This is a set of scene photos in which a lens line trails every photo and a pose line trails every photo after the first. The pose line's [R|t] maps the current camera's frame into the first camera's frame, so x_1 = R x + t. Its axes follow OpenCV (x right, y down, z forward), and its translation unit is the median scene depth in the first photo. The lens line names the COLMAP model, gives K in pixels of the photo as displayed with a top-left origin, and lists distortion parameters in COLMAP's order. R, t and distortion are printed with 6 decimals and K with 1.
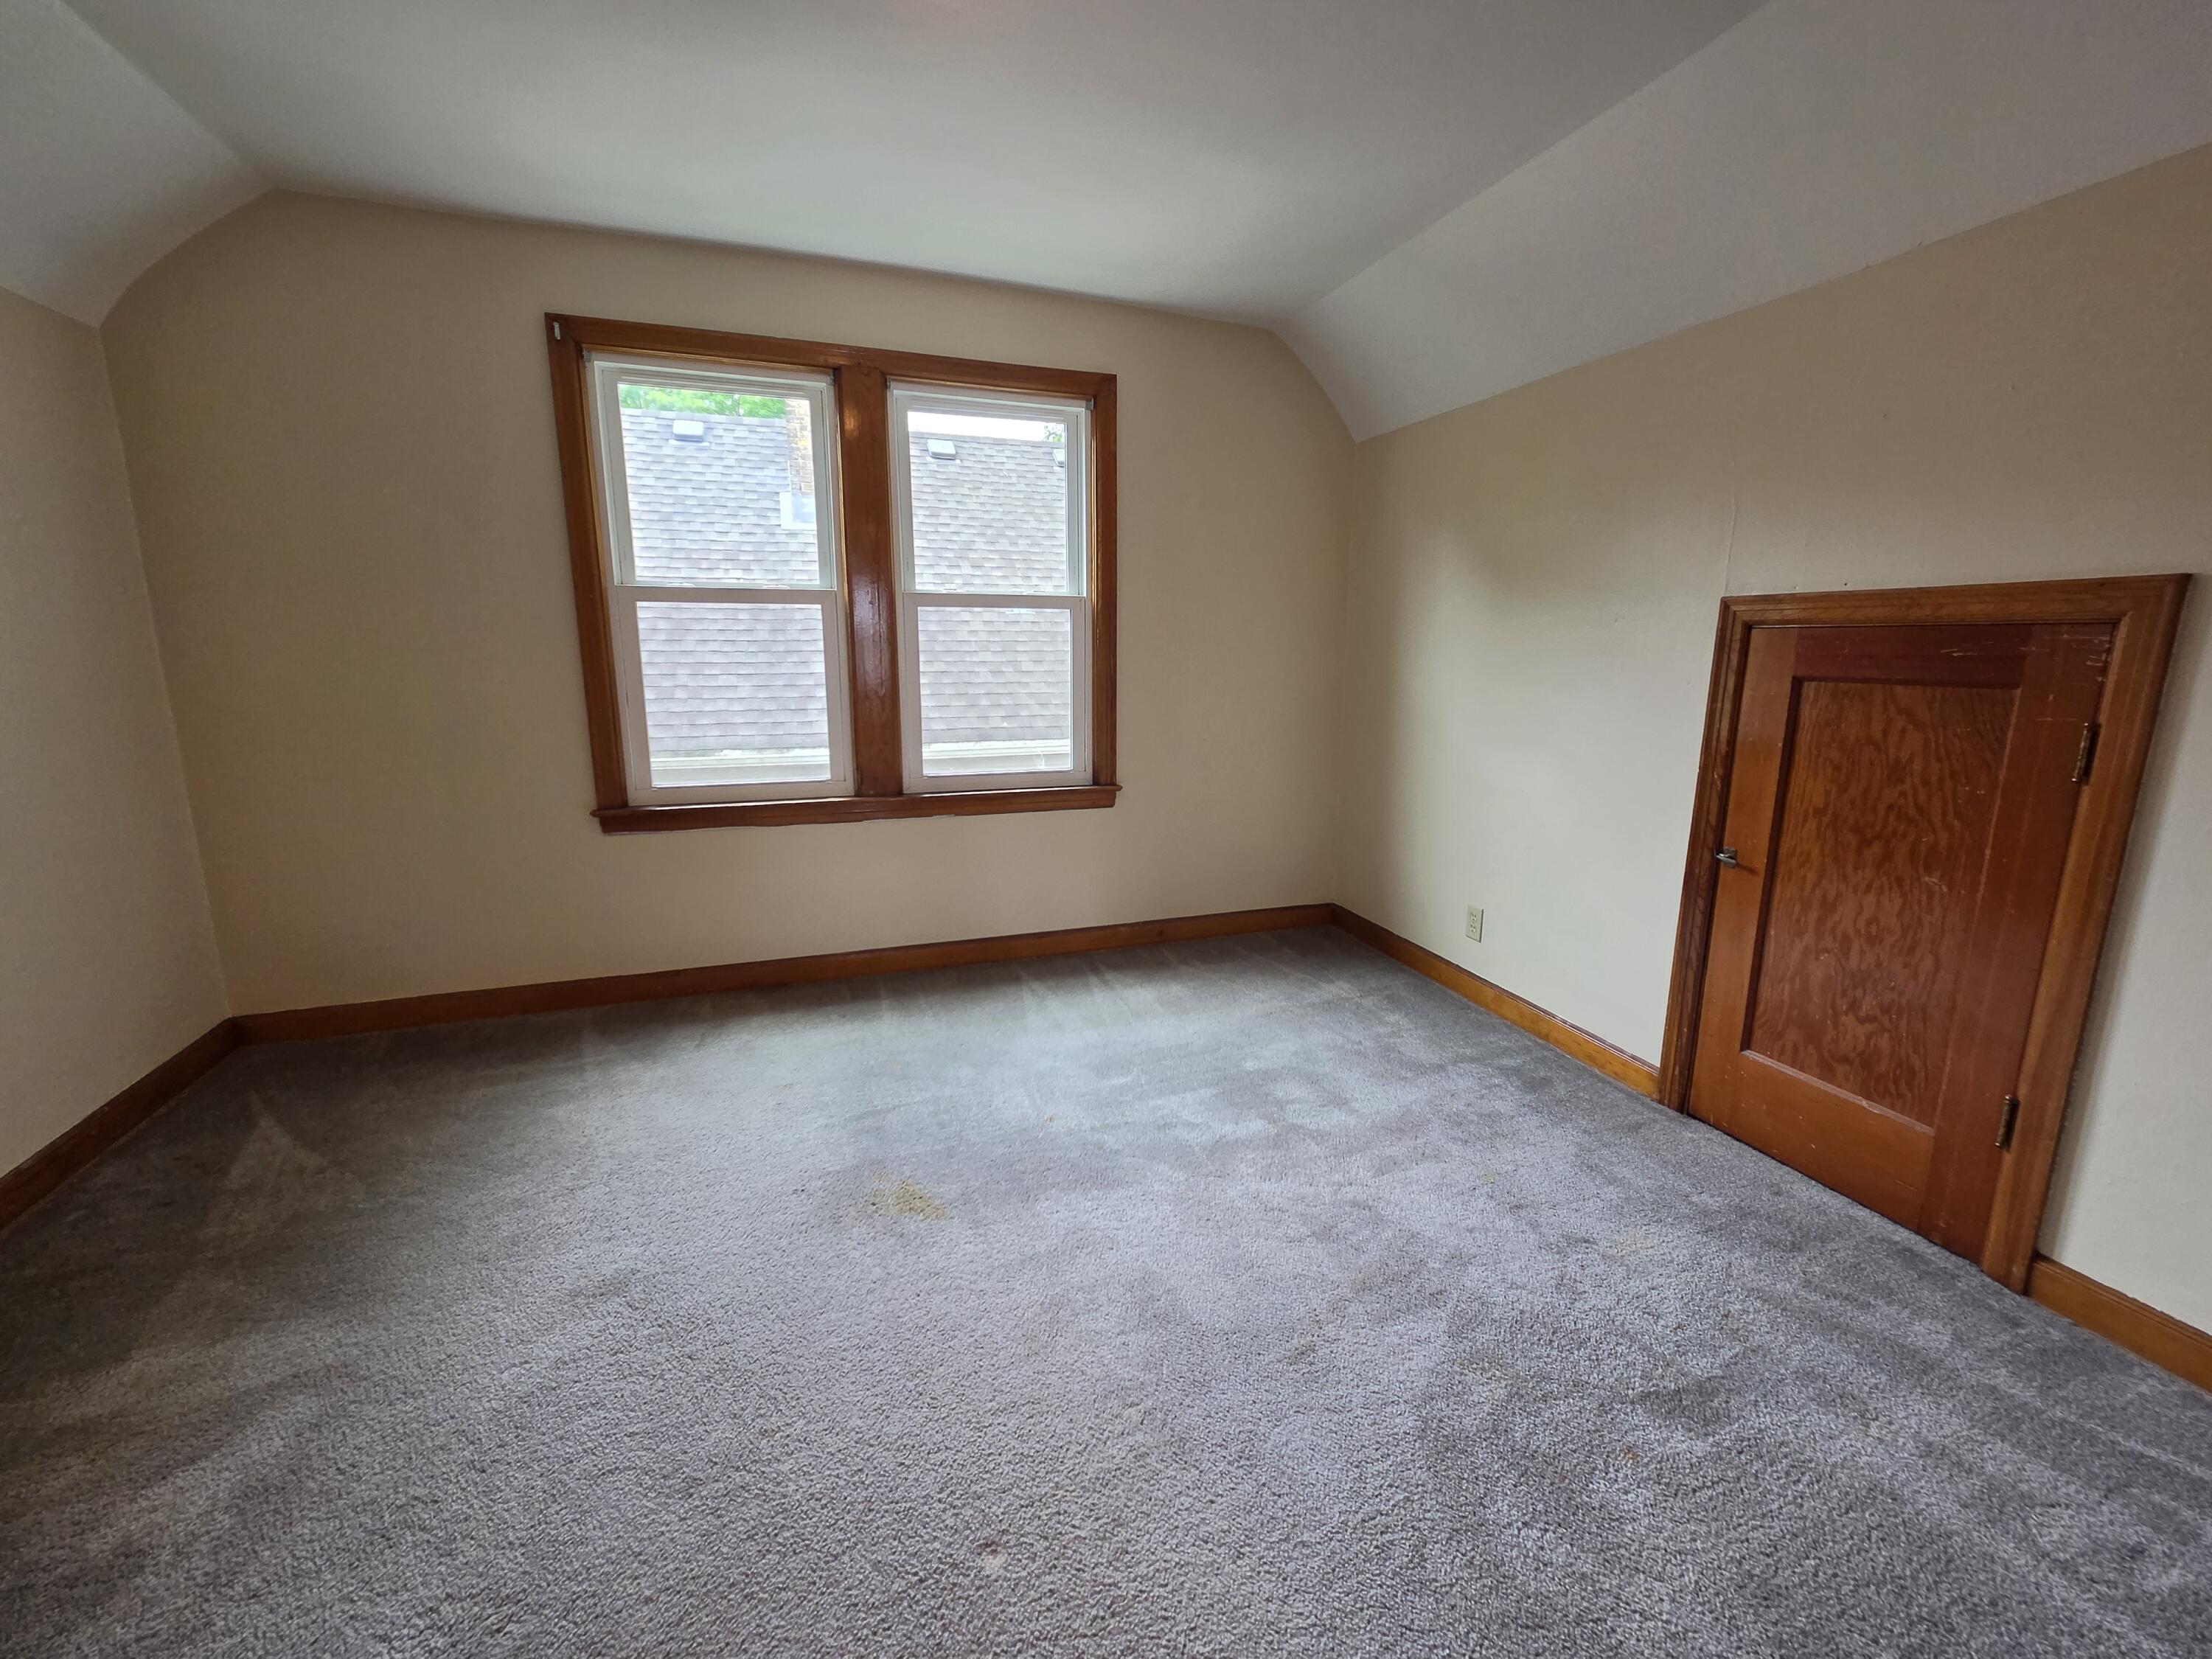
lens RADIAL K [[903.9, 0, 1108.4], [0, 903.9, 816.9], [0, 0, 1]] dist [0.001783, 0.001186]
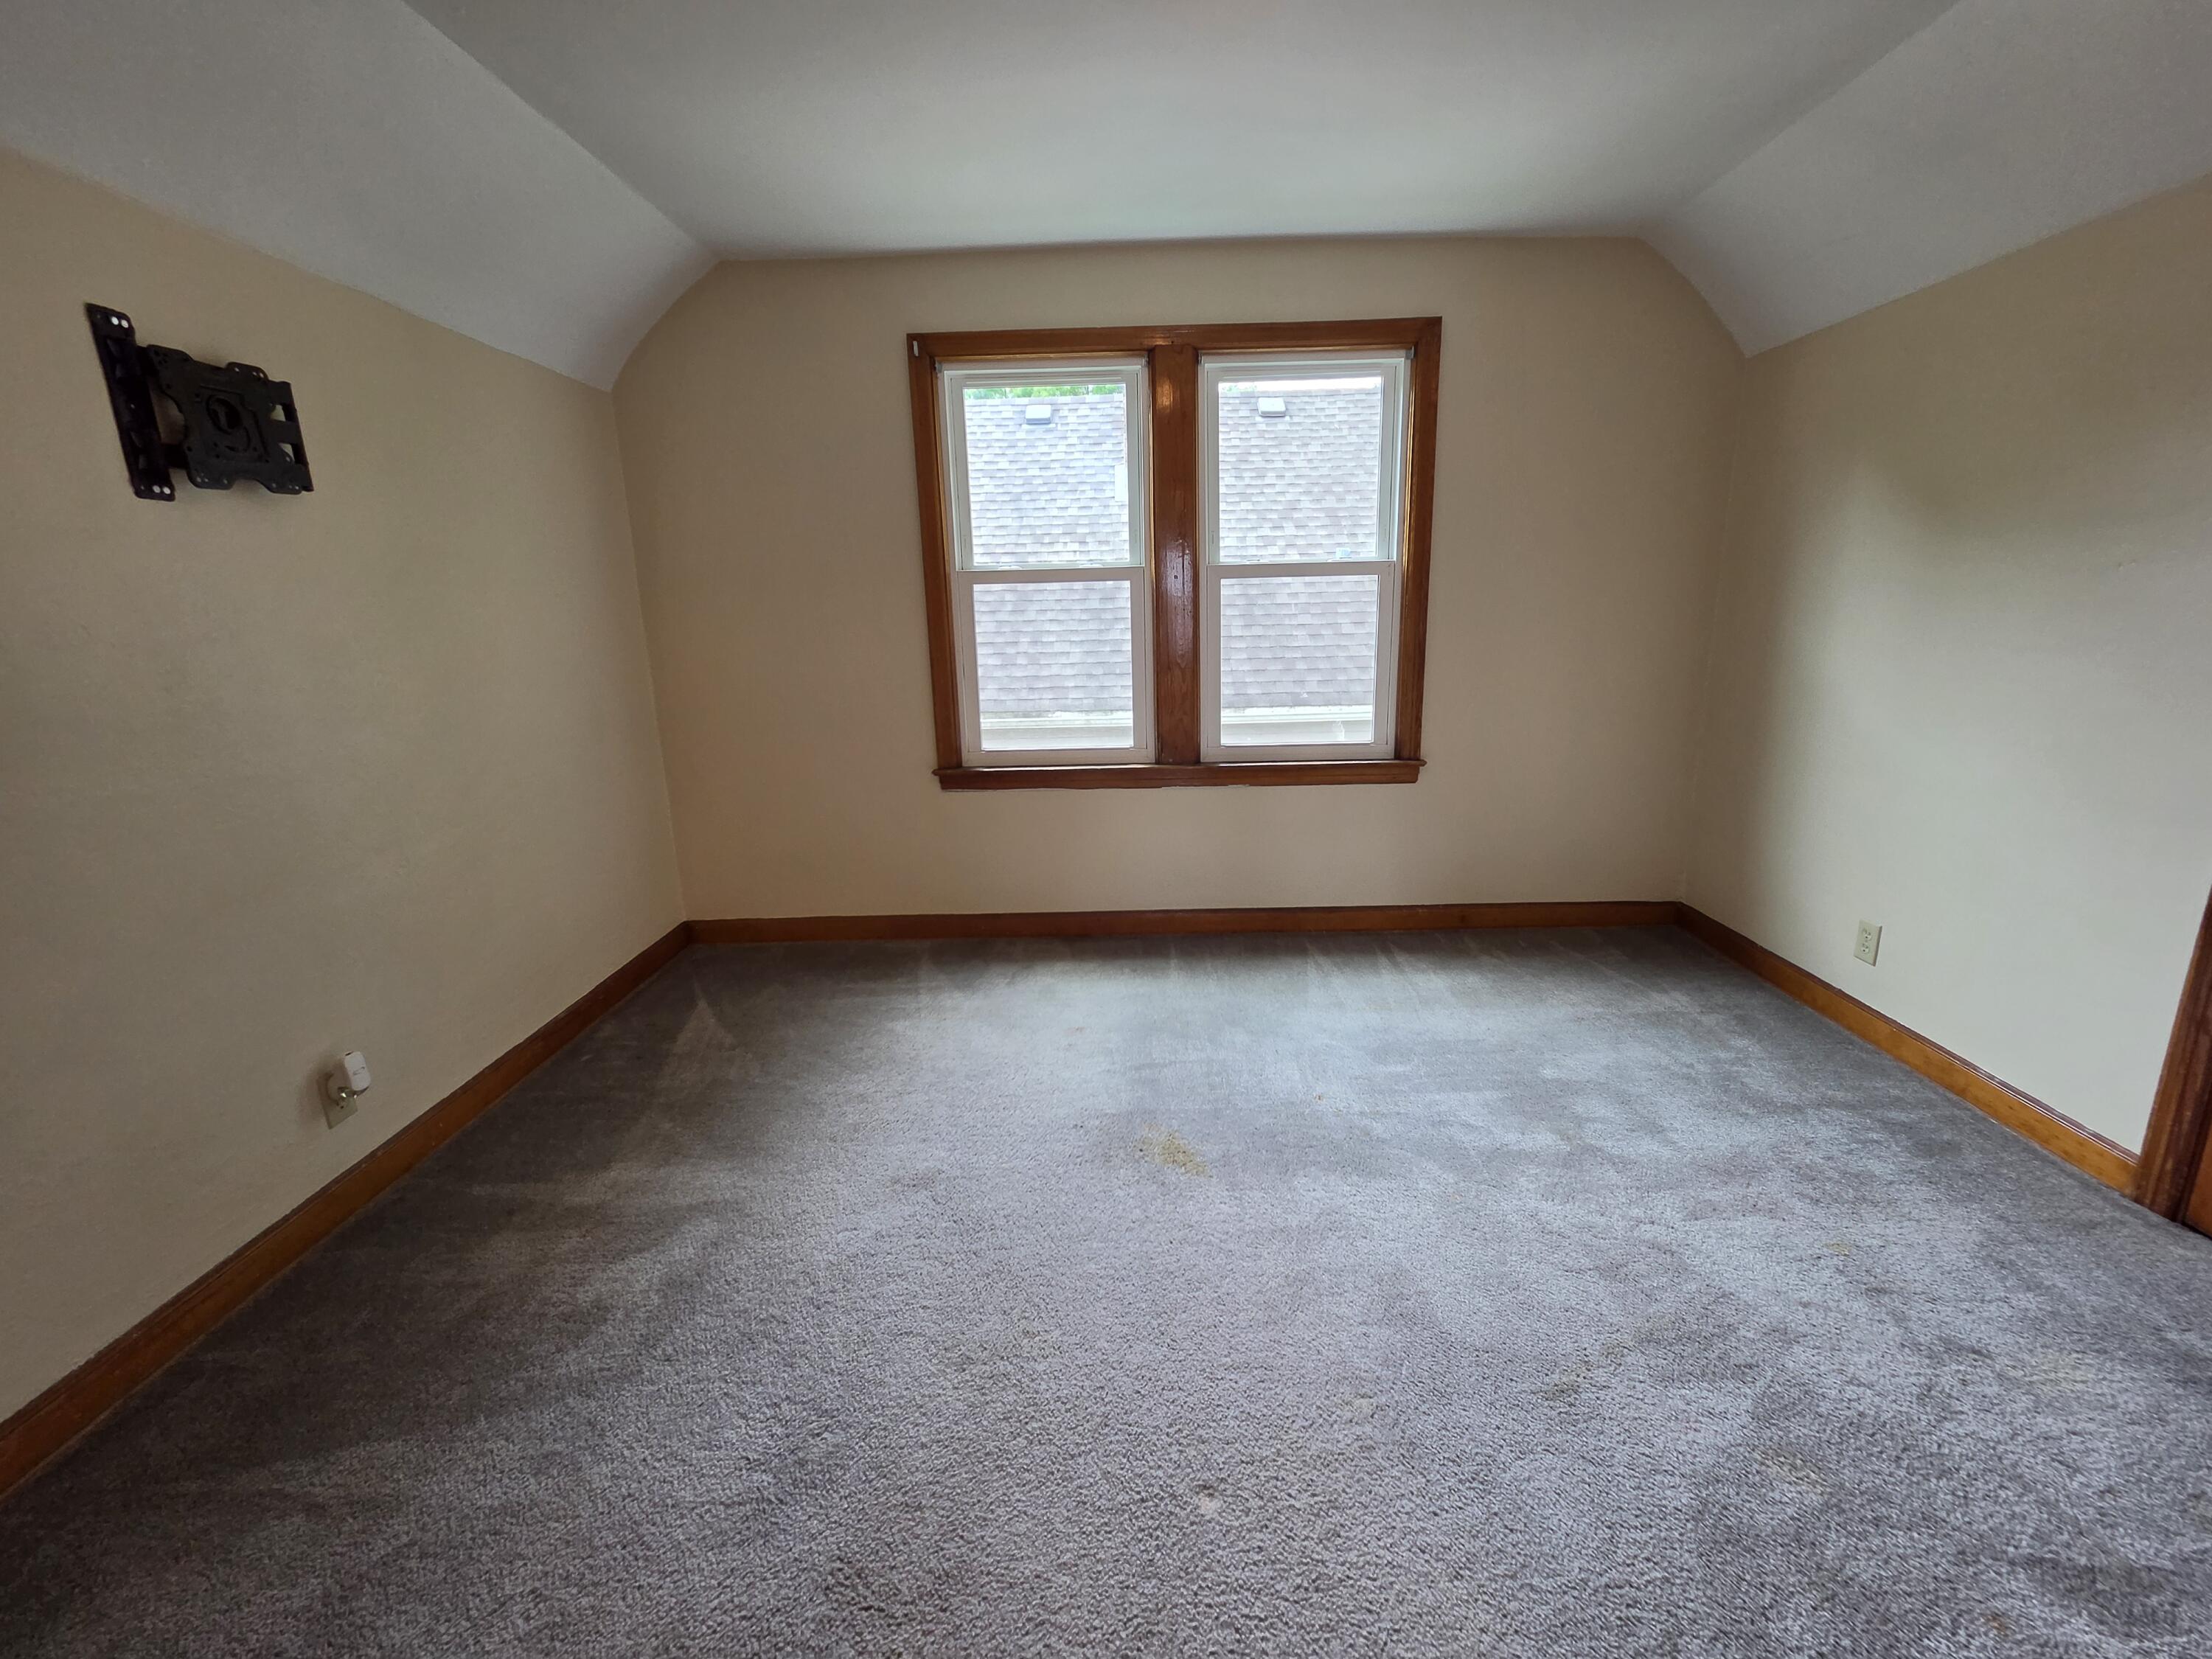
lens RADIAL K [[903.9, 0, 1113.7], [0, 903.9, 816.5], [0, 0, 1]] dist [0.001783, 0.001186]
pose [[0.939696, 0.051045, -0.338181, 0.038459], [-0.036115, 0.998081, 0.050299, -0.015111], [0.340099, -0.035052, 0.939736, -0.004468]]
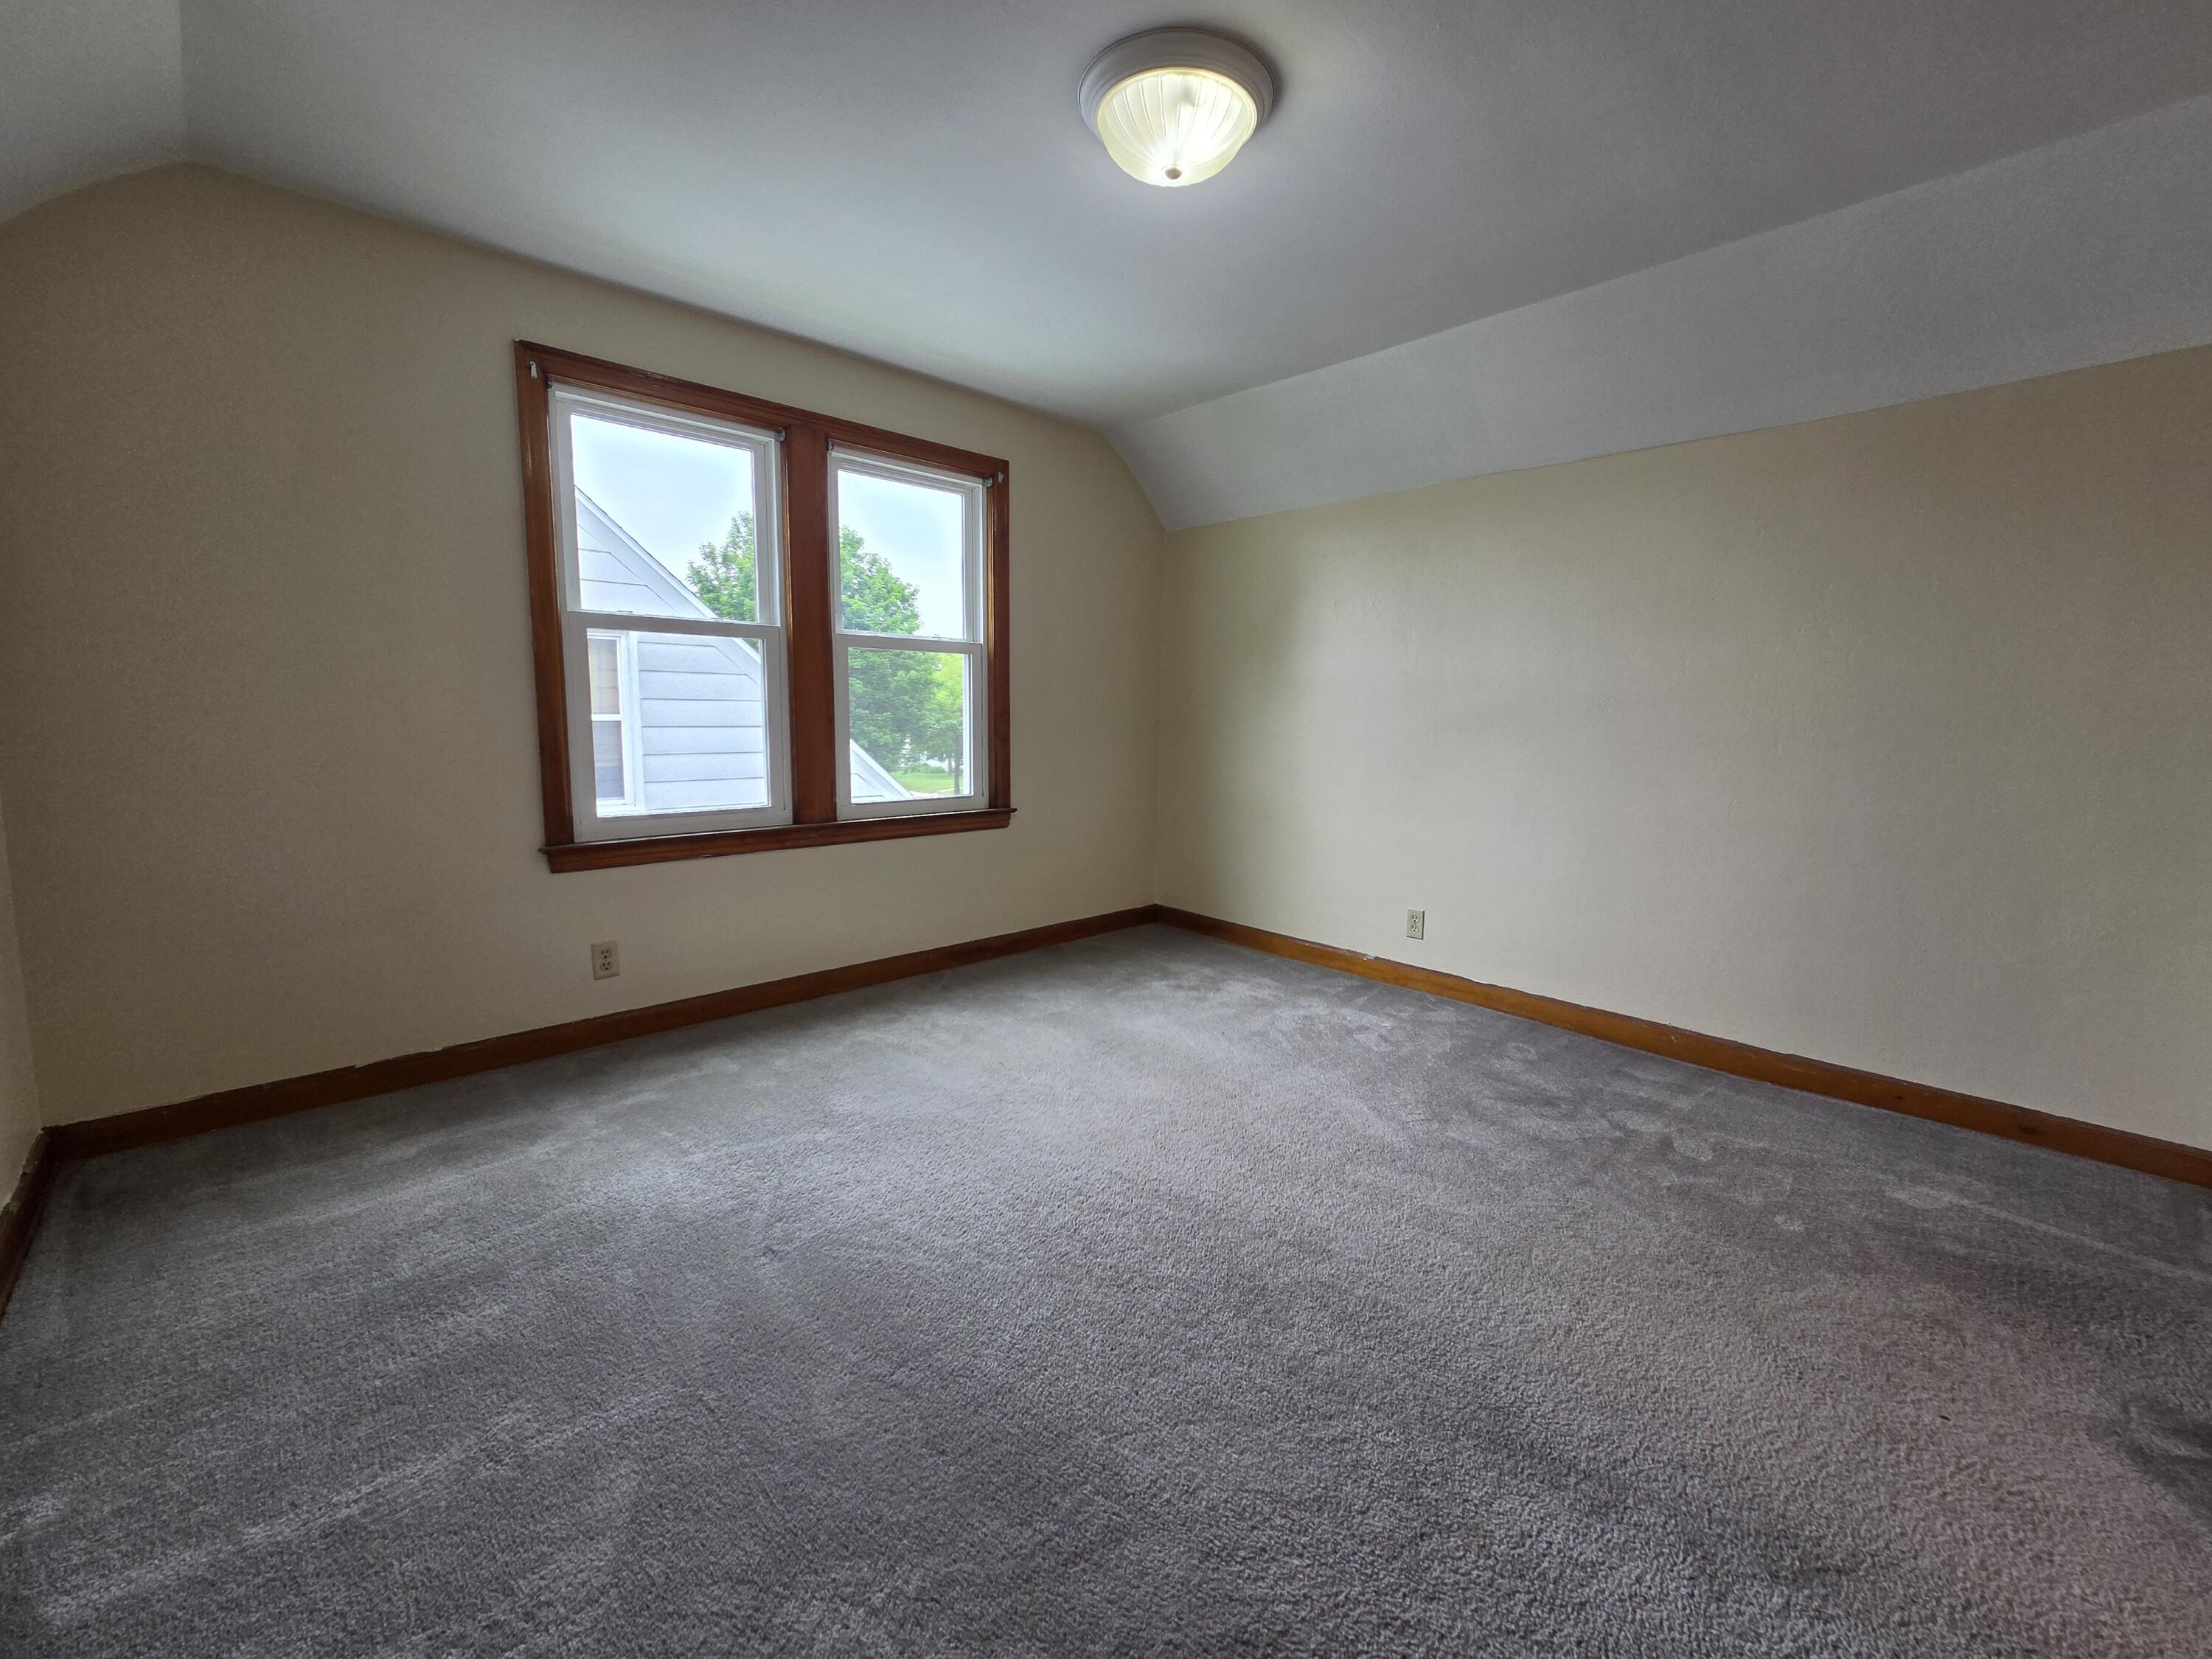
lens RADIAL K [[903.9, 0, 1113.1], [0, 903.9, 816.7], [0, 0, 1]] dist [0.001783, 0.001186]
pose [[0.910345, -0.038811, 0.412025, -0.441705], [0.063252, 0.996944, -0.045843, 0.046401], [-0.408987, 0.067795, 0.910018, -0.120974]]
